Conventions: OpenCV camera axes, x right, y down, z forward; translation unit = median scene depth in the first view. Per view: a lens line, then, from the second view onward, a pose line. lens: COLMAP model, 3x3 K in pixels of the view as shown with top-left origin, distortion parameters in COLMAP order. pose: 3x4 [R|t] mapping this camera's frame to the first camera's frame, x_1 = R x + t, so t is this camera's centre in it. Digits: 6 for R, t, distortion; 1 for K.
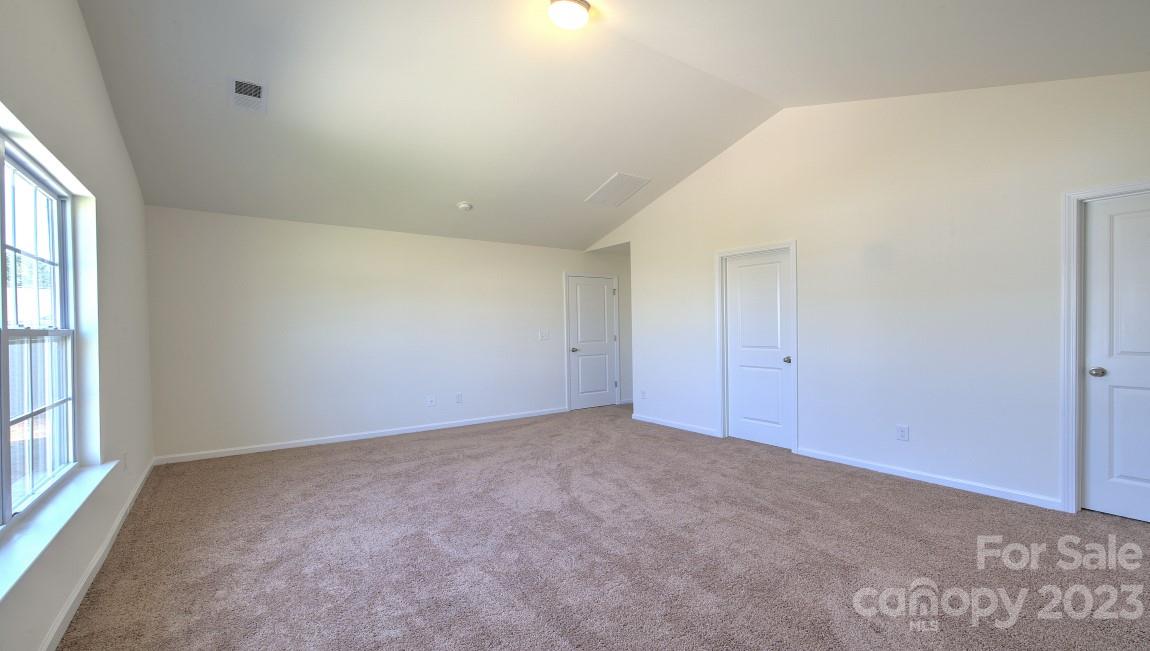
lens RADIAL K [[507.4, 0, 571.8], [0, 507.4, 330.6], [0, 0, 1]] dist [-0.009121, -0.000123]
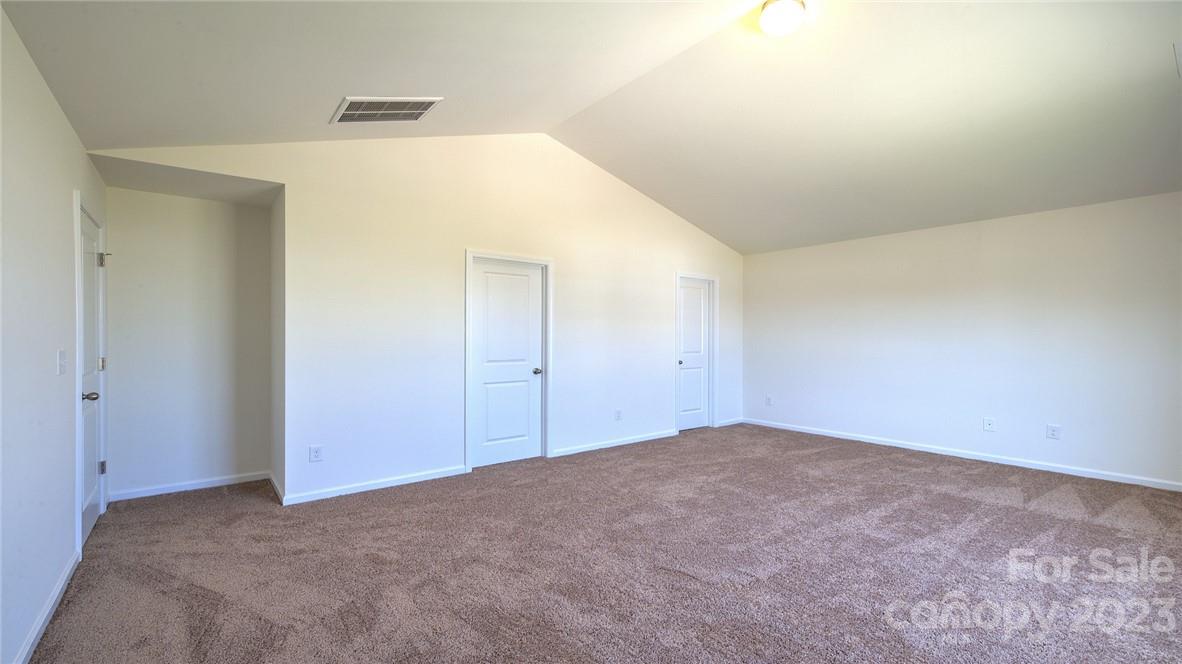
lens RADIAL K [[509.9, 0, 590.1], [0, 509.9, 348.8], [0, 0, 1]] dist [-0.000836, -0.000125]
pose [[-0.070680, -0.002714, 0.997495, -0.569828], [0.016840, 0.999851, 0.003914, 0.008472], [-0.997357, 0.017075, -0.070624, 0.873003]]
